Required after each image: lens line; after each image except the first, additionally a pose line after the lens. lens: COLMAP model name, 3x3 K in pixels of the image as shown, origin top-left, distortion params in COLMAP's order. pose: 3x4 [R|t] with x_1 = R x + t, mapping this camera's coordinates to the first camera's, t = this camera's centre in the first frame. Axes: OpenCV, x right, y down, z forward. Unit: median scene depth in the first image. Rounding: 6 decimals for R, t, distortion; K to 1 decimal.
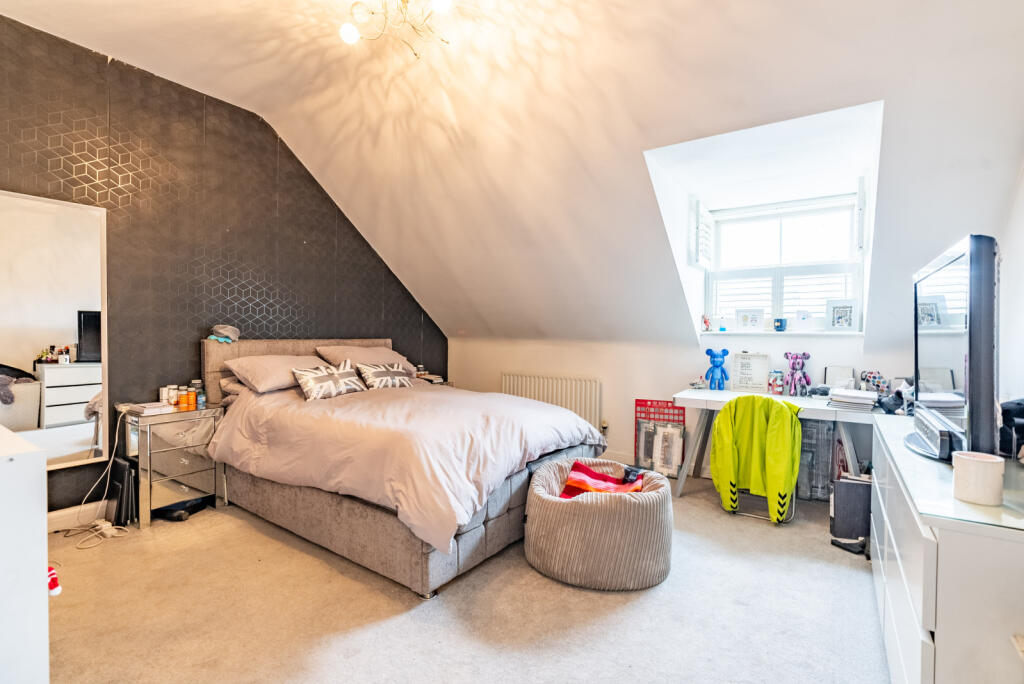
lens RADIAL K [[475.2, 0, 519.7], [0, 475.2, 343.4], [0, 0, 1]] dist [-0.013303, 0.004897]
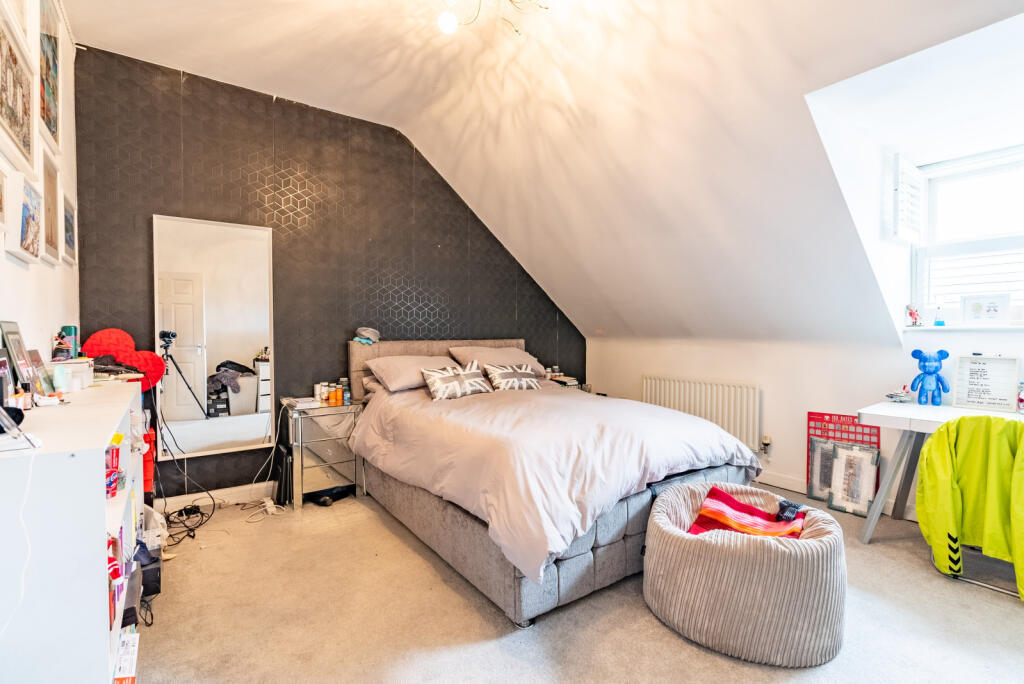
lens RADIAL K [[475.2, 0, 519.7], [0, 475.2, 343.4], [0, 0, 1]] dist [-0.013303, 0.004897]
pose [[0.941327, -0.003847, -0.337474, 0.072970], [0.003942, 0.999992, -0.000405, -0.000801], [0.337473, -0.000949, 0.941335, 0.102835]]
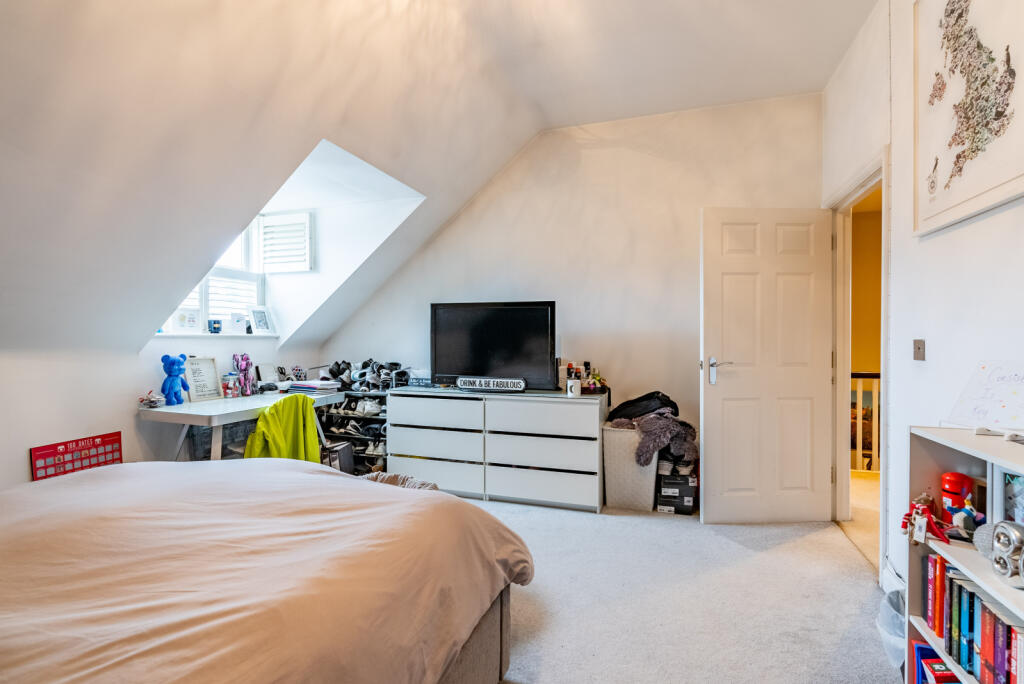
lens RADIAL K [[475.2, 0, 519.7], [0, 475.2, 343.4], [0, 0, 1]] dist [-0.013303, 0.004897]
pose [[-0.282029, -0.017911, 0.959239, -0.643395], [0.015915, 0.999601, 0.023343, -0.020560], [-0.959274, 0.021850, -0.281632, 0.792848]]
